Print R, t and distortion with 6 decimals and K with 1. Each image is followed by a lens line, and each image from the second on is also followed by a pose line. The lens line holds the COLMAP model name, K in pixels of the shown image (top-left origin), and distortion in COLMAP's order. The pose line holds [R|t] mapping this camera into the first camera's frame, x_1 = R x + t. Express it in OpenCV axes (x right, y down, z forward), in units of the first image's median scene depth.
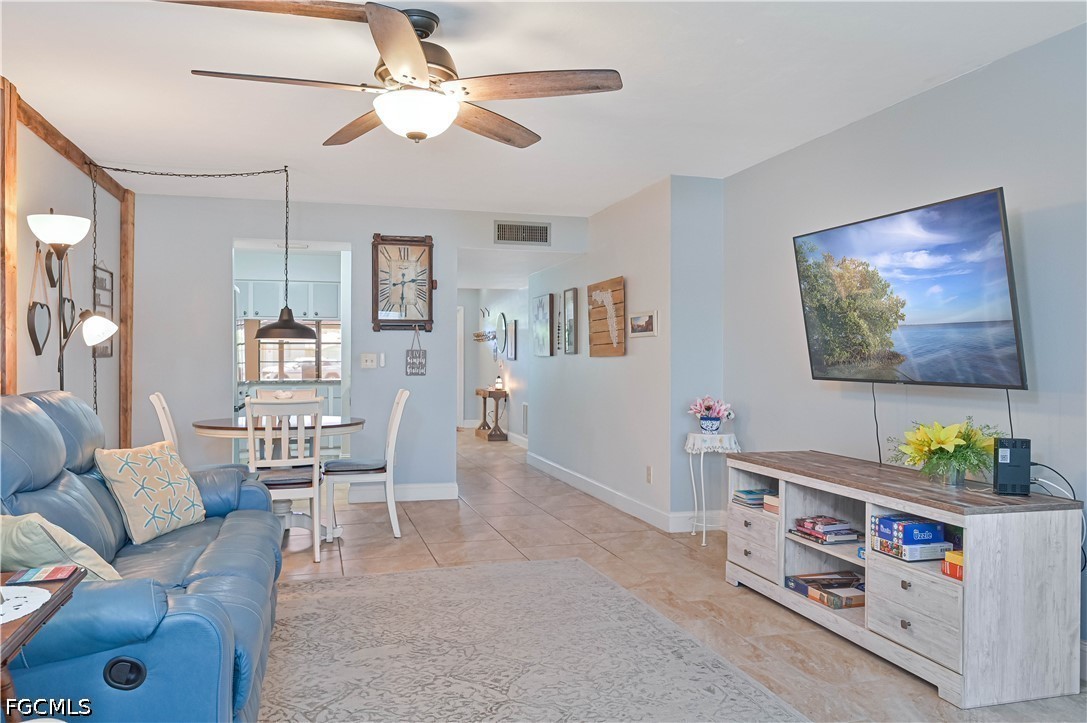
lens RADIAL K [[804.4, 0, 547.4], [0, 804.4, 363.9], [0, 0, 1]] dist [-0.009696, 0.009430]
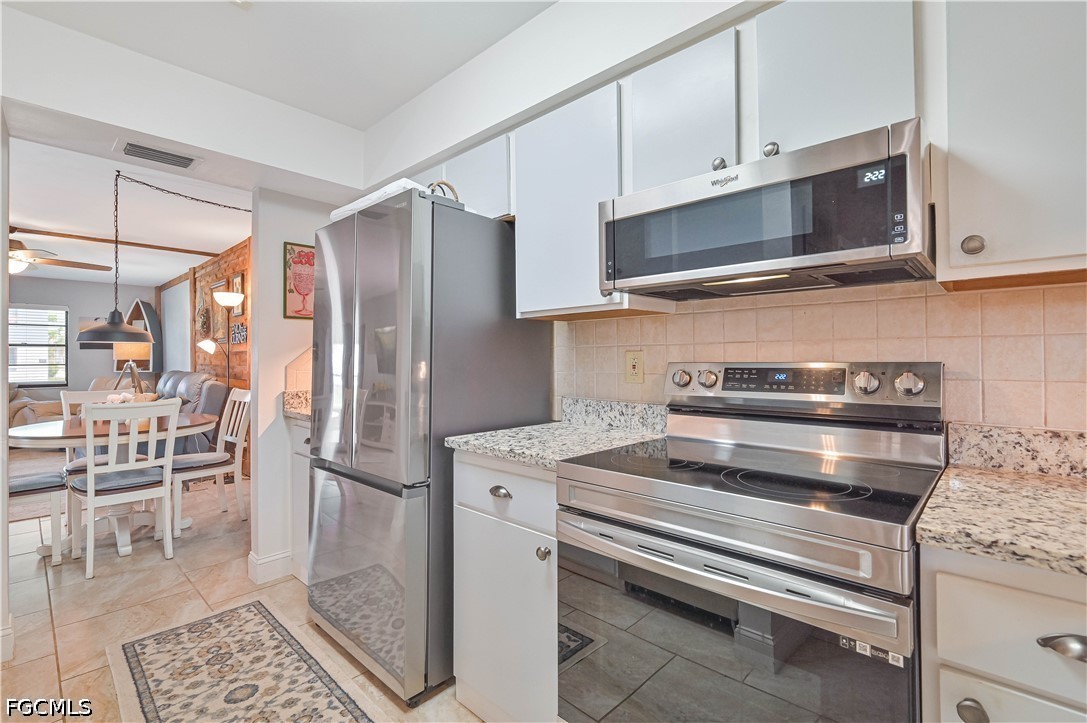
lens RADIAL K [[491.2, 0, 544.0], [0, 491.2, 357.4], [0, 0, 1]] dist [-0.002495, -0.000385]
pose [[-0.858348, -0.000081, -0.513068, -0.615217], [-0.001762, 0.999995, 0.002790, -0.018338], [0.513065, 0.003299, -0.858344, 2.367088]]
